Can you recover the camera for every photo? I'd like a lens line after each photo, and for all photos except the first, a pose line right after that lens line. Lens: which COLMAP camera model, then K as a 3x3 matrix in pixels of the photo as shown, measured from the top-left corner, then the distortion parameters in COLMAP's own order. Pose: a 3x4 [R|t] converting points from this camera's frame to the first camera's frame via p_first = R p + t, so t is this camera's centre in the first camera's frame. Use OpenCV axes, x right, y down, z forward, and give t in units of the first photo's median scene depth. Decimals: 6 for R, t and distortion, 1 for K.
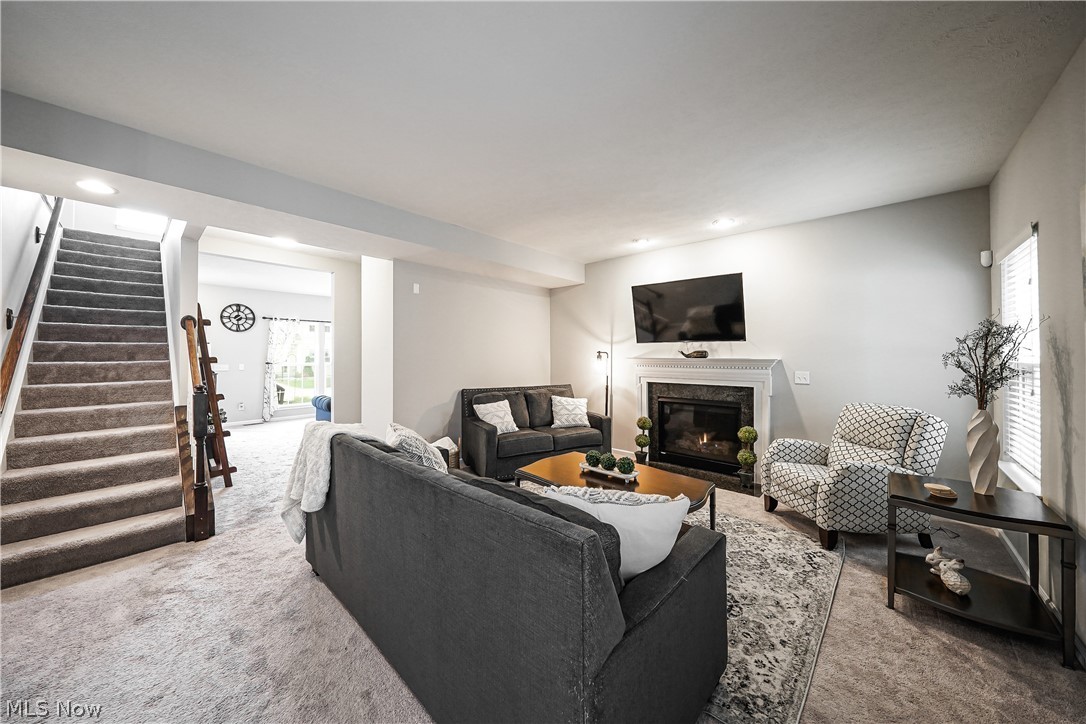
lens RADIAL K [[375.4, 0, 538.3], [0, 375.4, 355.1], [0, 0, 1]] dist [-0.007945, 0.001001]
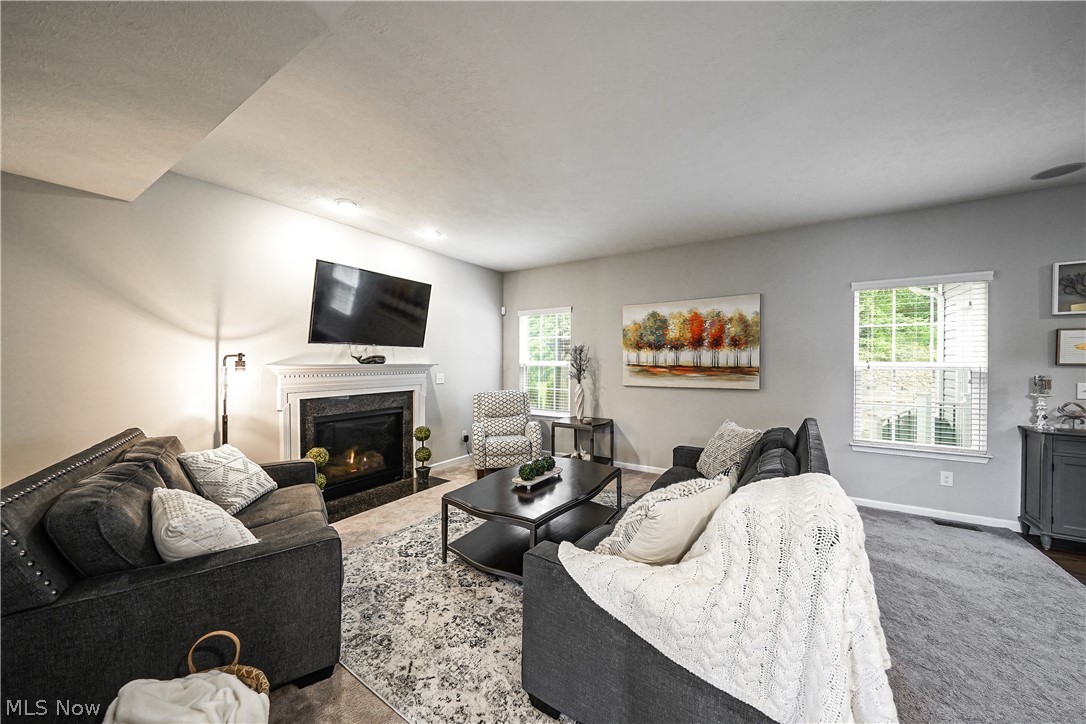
lens RADIAL K [[375.4, 0, 546.4], [0, 375.4, 359.7], [0, 0, 1]] dist [-0.007945, 0.001001]
pose [[-0.164717, -0.001530, 0.986340, -0.517046], [-0.002033, 0.999997, 0.001212, -0.004039], [-0.986339, -0.001805, -0.164719, 0.753447]]
